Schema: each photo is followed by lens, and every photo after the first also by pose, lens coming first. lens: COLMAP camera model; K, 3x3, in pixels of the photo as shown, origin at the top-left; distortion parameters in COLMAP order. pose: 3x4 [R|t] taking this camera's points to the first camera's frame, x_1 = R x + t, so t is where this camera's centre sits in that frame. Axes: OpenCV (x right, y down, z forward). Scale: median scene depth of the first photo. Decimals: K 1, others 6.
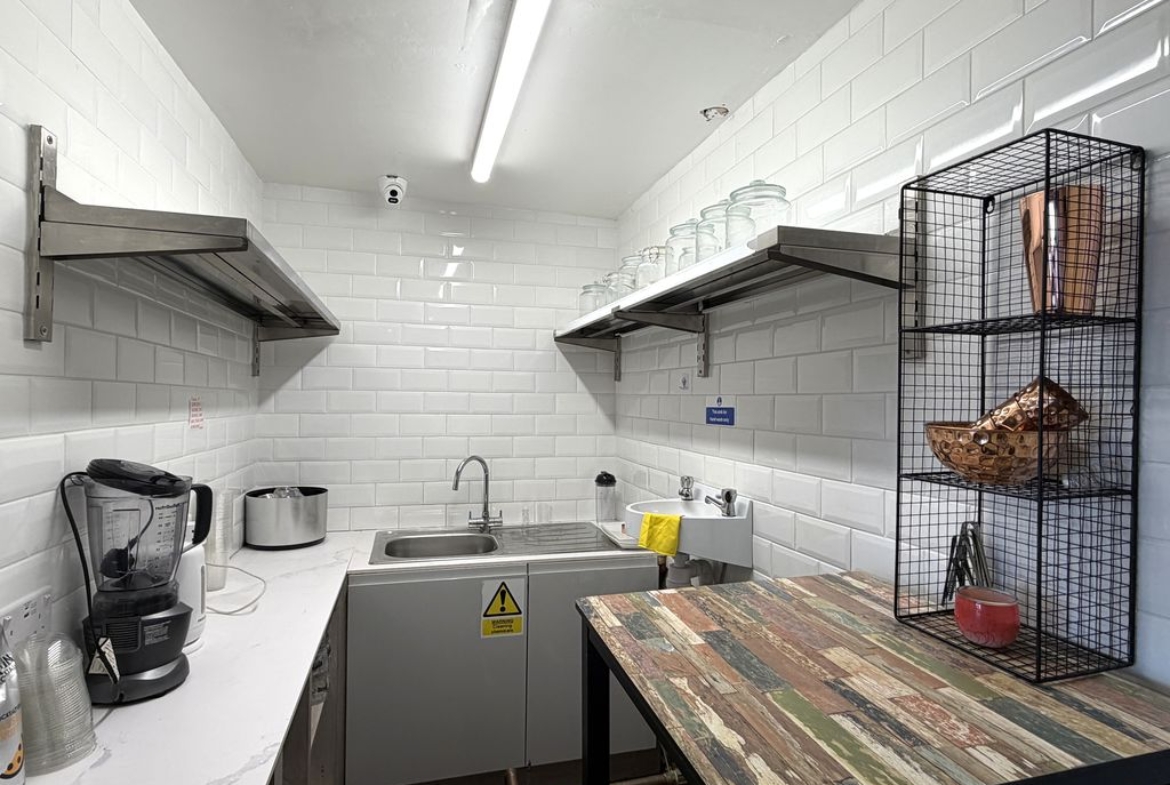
lens RADIAL K [[606.3, 0, 585.1], [0, 606.3, 397.0], [0, 0, 1]] dist [-0.000024, 0.000004]
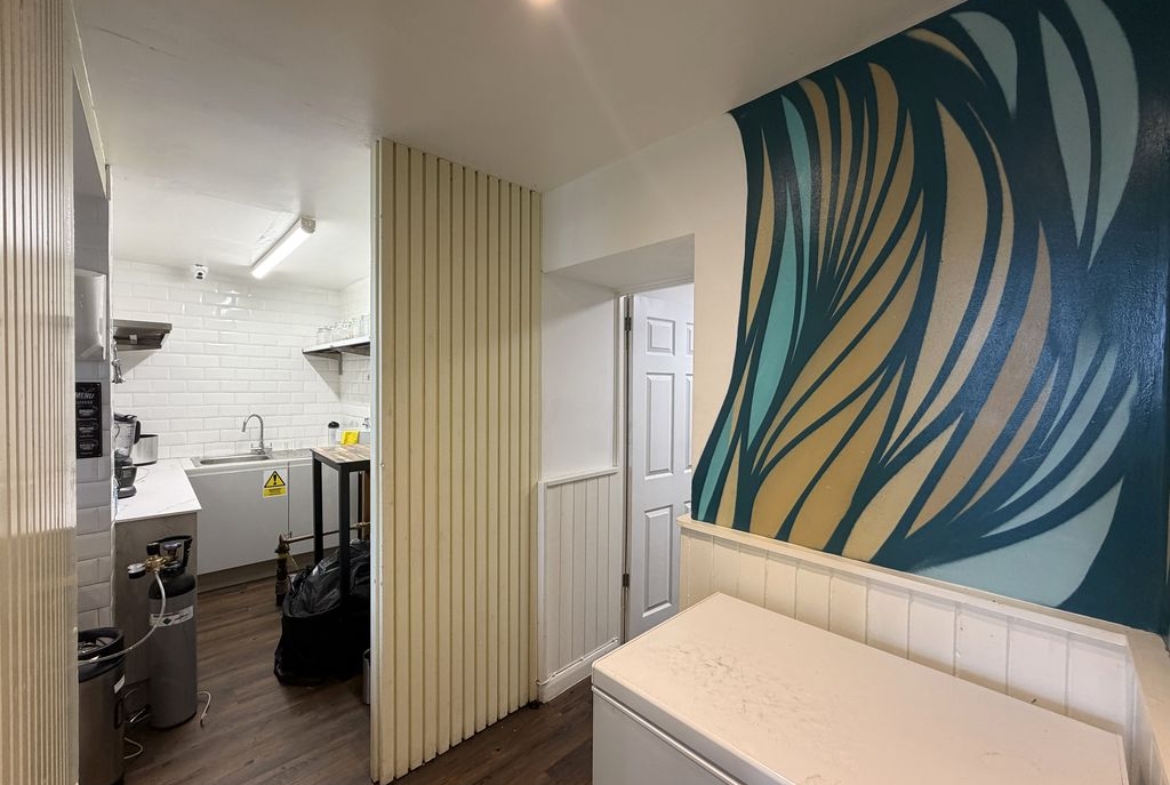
lens RADIAL K [[473.0, 0, 586.7], [0, 473.0, 390.8], [0, 0, 1]] dist [0.001001, 0.000047]
pose [[0.889184, -0.011341, 0.457409, 0.065956], [0.000596, 0.999721, 0.023627, -0.012090], [-0.457549, -0.020736, 0.888942, -0.786580]]
